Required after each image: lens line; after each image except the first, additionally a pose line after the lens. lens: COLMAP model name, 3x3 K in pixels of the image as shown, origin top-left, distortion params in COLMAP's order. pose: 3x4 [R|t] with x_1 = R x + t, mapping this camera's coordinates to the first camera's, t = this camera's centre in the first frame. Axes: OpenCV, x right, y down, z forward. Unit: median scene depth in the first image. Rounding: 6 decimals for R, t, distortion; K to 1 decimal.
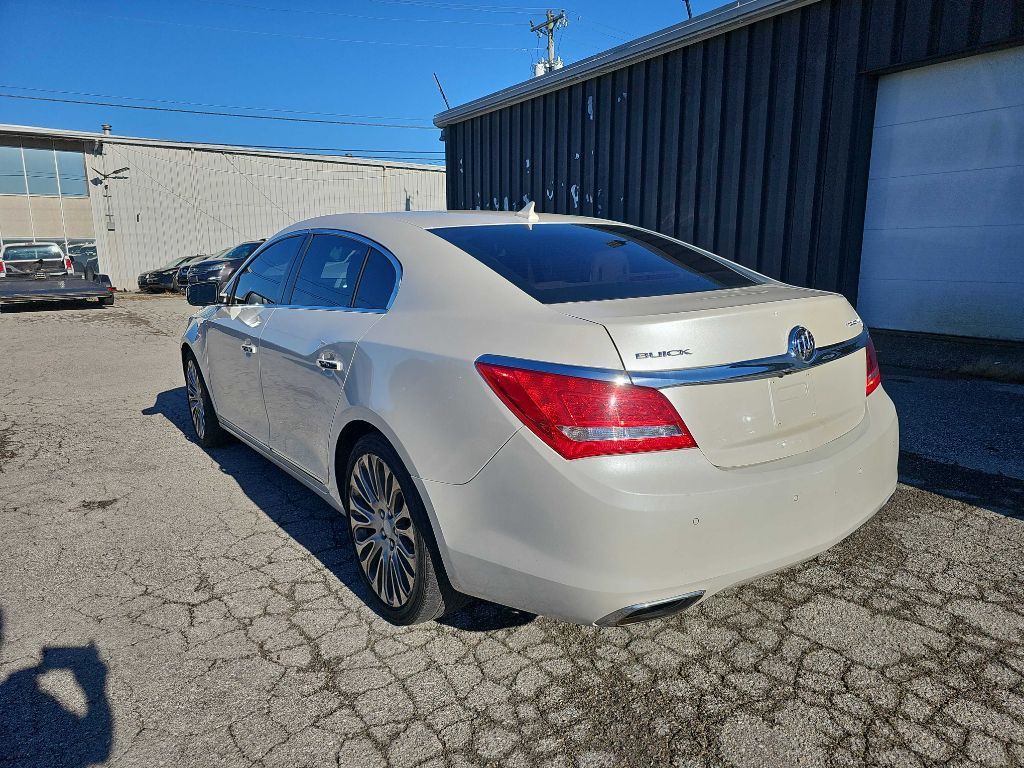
lens RADIAL K [[669.5, 0, 512.0], [0, 669.5, 384.0], [0, 0, 1]] dist [0.045290, -0.035929]
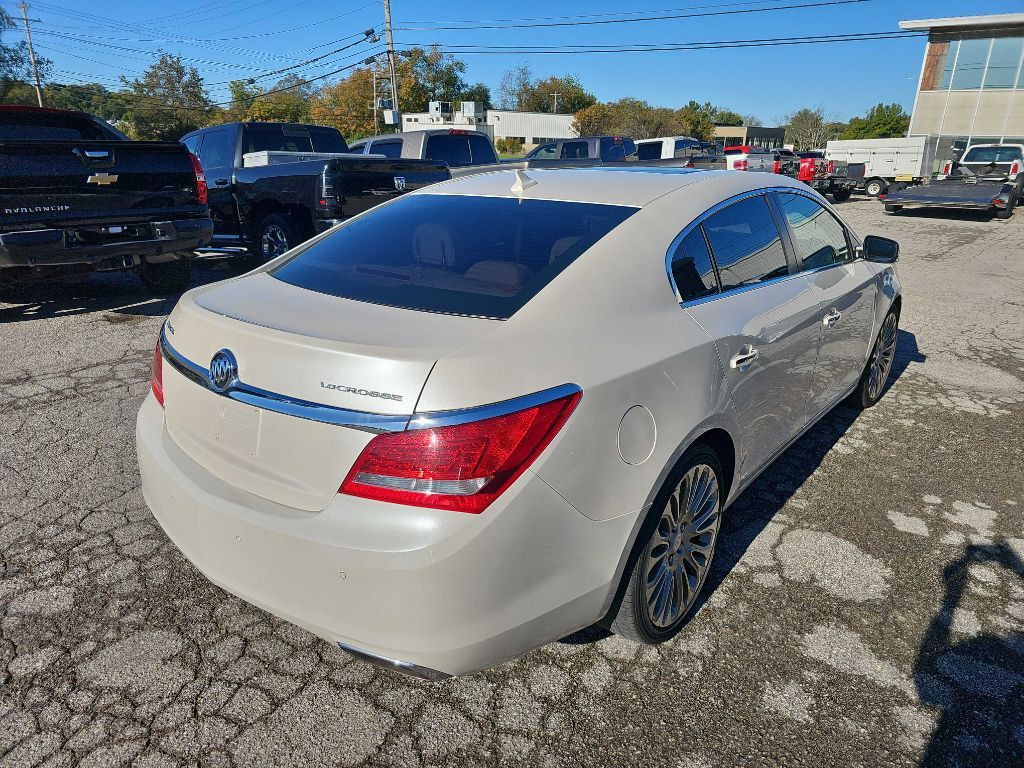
lens RADIAL K [[669.5, 0, 512.0], [0, 669.5, 384.0], [0, 0, 1]] dist [0.045290, -0.035929]
pose [[0.262199, 0.340560, -0.902923, 1.096280], [-0.206168, 0.933825, 0.292347, -0.311759], [0.942734, 0.109500, 0.315061, 0.873026]]
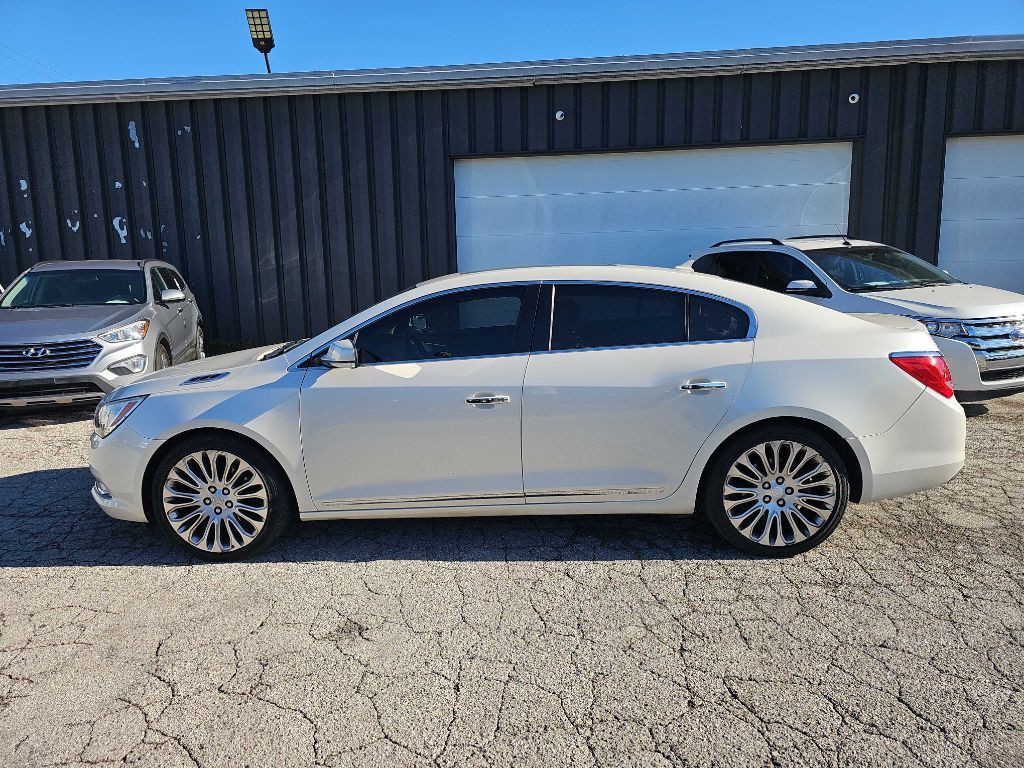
lens RADIAL K [[662.9, 0, 513.1], [0, 662.9, 383.4], [0, 0, 1]] dist [0.003082, -0.000960]
pose [[0.625347, -0.119586, 0.771130, -1.532959], [0.161238, 0.986665, 0.022255, -0.123808], [-0.763508, 0.110418, 0.636289, 0.512145]]
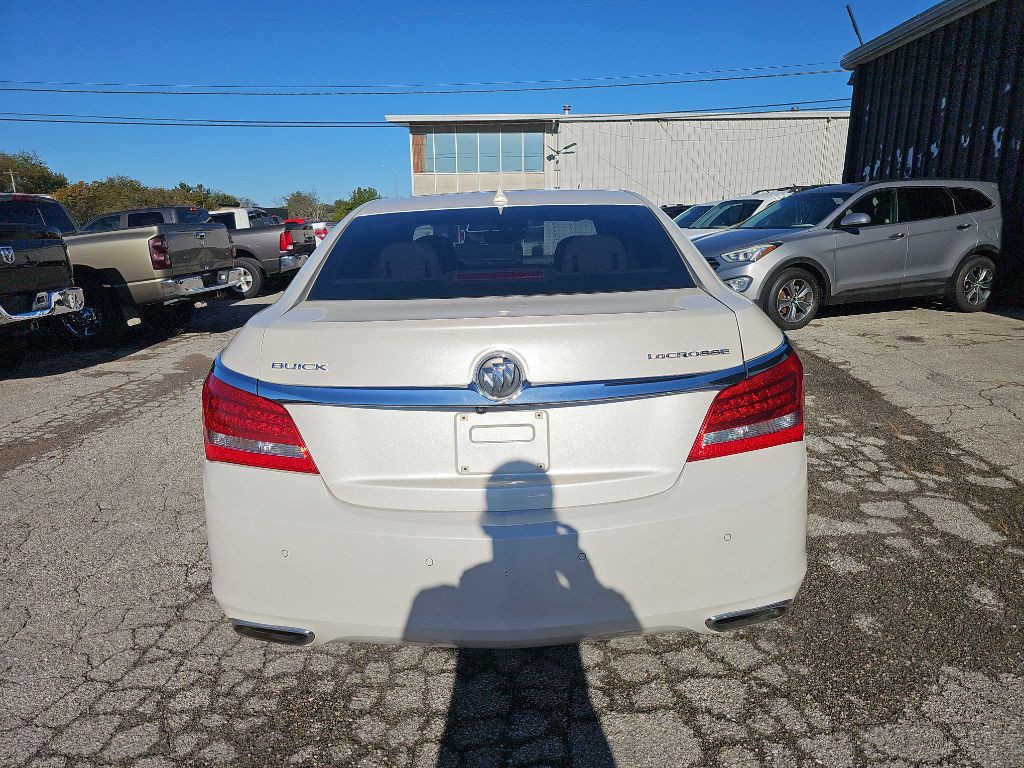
lens RADIAL K [[669.5, 0, 512.0], [0, 669.5, 384.0], [0, 0, 1]] dist [0.045290, -0.035929]
pose [[0.808514, 0.135364, -0.572697, 0.713534], [-0.105015, 0.990752, 0.085919, -0.094008], [0.579031, -0.009325, 0.815252, 0.304834]]
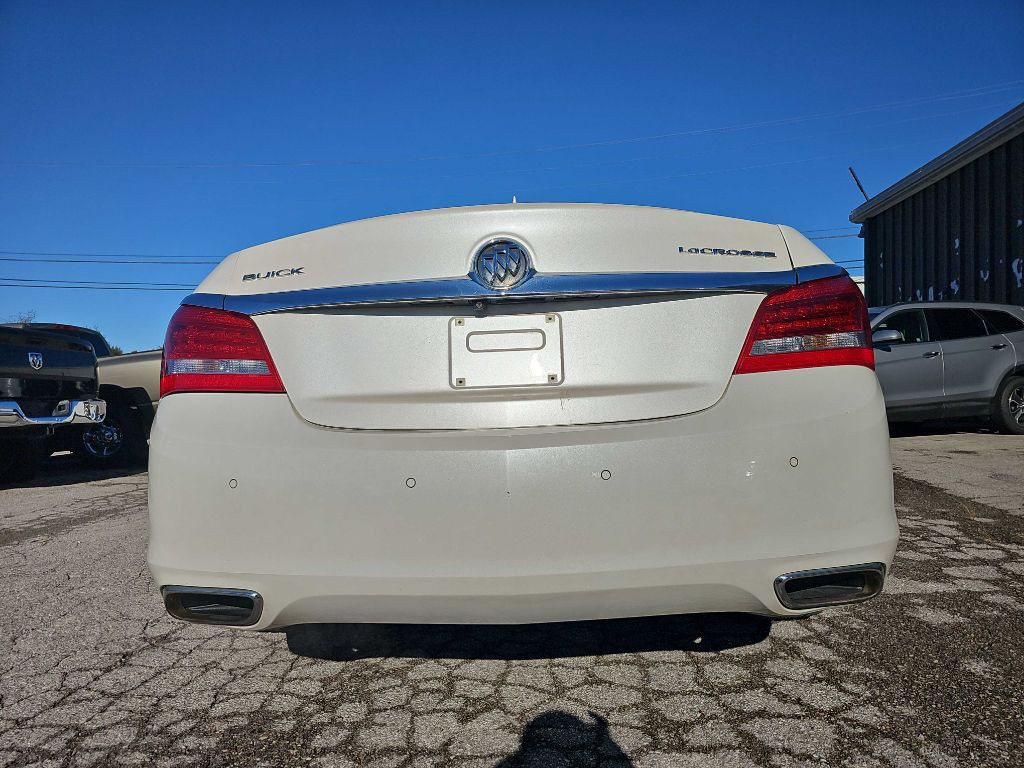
lens RADIAL K [[672.1, 0, 514.8], [0, 672.1, 385.7], [0, 0, 1]] dist [0.038125, -0.029251]
pose [[0.786160, -0.009137, -0.617955, 0.679867], [-0.105098, 0.983350, -0.148245, 0.124298], [0.609021, 0.181490, 0.772111, 0.421324]]
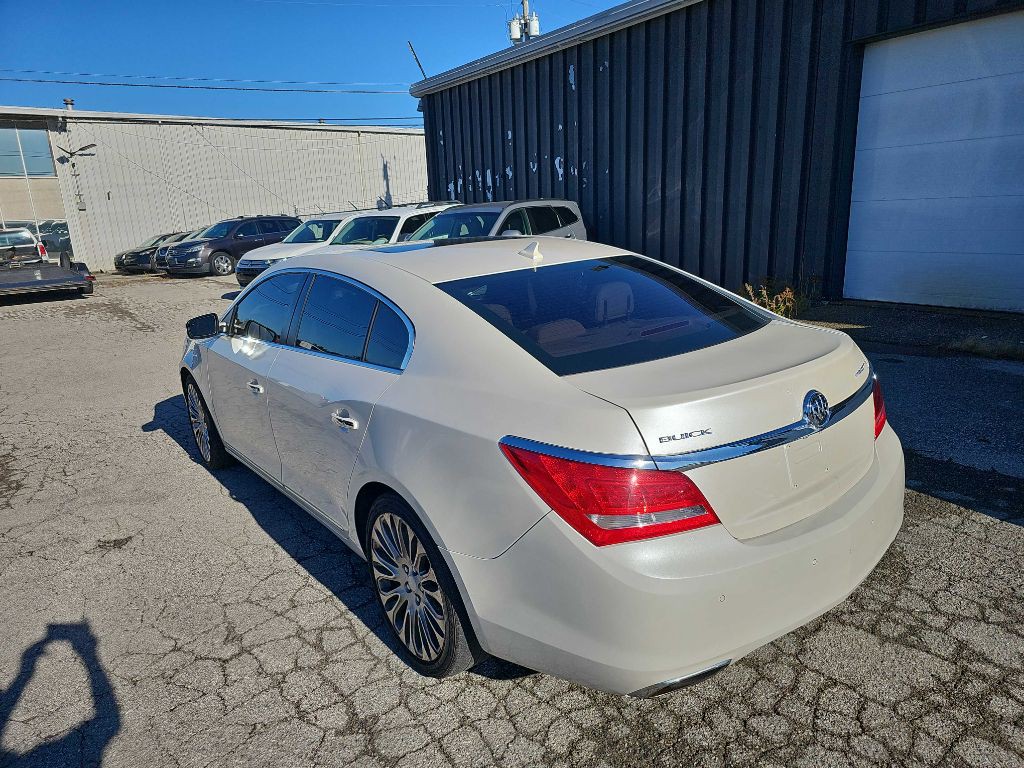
lens RADIAL K [[669.5, 0, 512.0], [0, 669.5, 384.0], [0, 0, 1]] dist [0.045290, -0.035929]
pose [[0.998940, -0.042199, 0.018395, -0.039093], [0.041060, 0.997447, 0.058426, -0.140267], [-0.020814, -0.057608, 0.998122, -0.009318]]
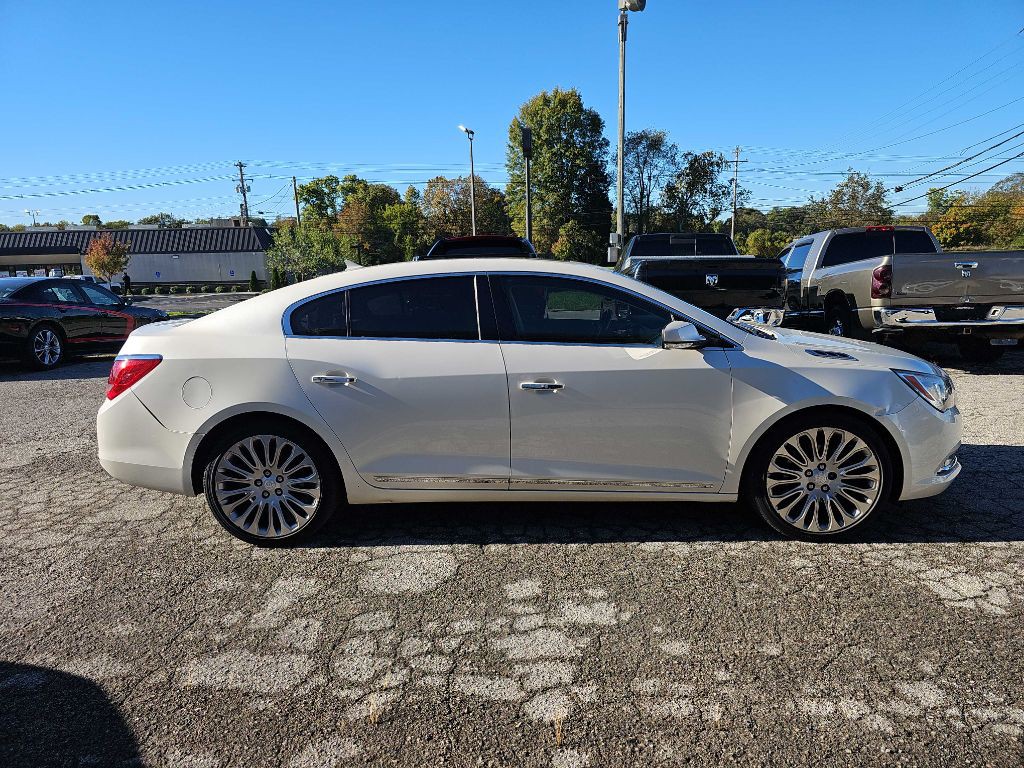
lens RADIAL K [[669.5, 0, 512.0], [0, 669.5, 384.0], [0, 0, 1]] dist [0.045290, -0.035929]
pose [[-0.609386, 0.175754, -0.773149, 1.163720], [-0.120252, 0.943355, 0.309227, -0.603347], [0.783702, 0.281411, -0.553732, 2.552777]]
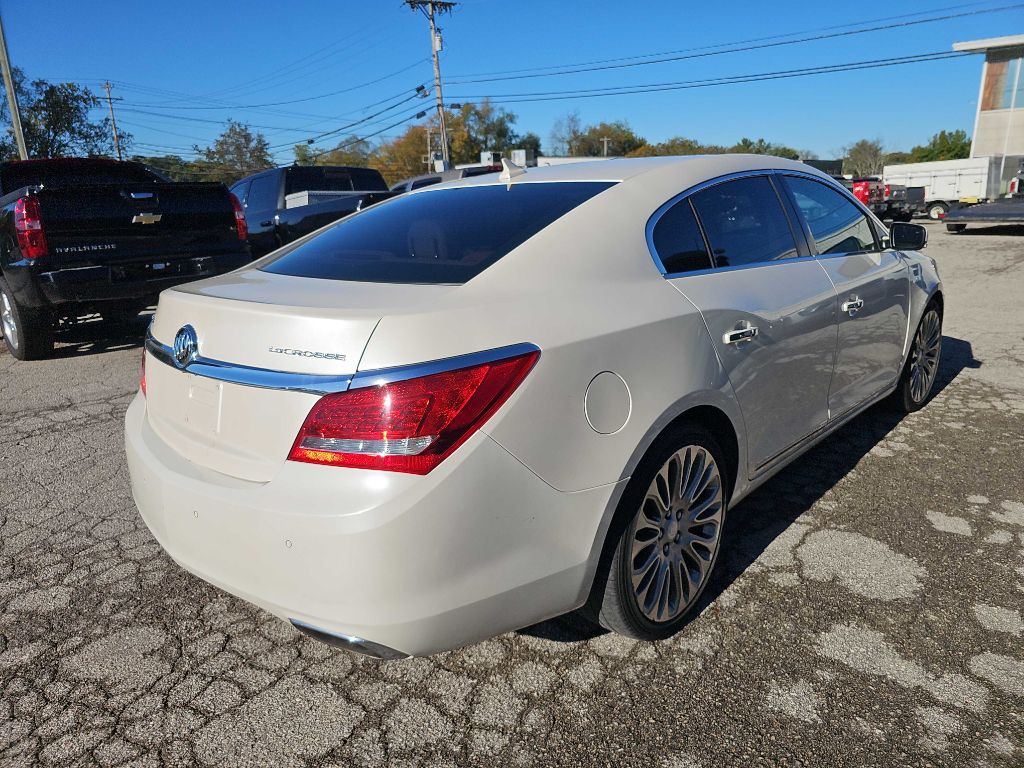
lens RADIAL K [[674.4, 0, 514.3], [0, 674.4, 385.2], [0, 0, 1]] dist [0.031229, -0.026455]
pose [[0.194124, 0.277219, -0.940992, 1.119984], [-0.160869, 0.955249, 0.248233, -0.246048], [0.967697, 0.103189, 0.230033, 0.986839]]
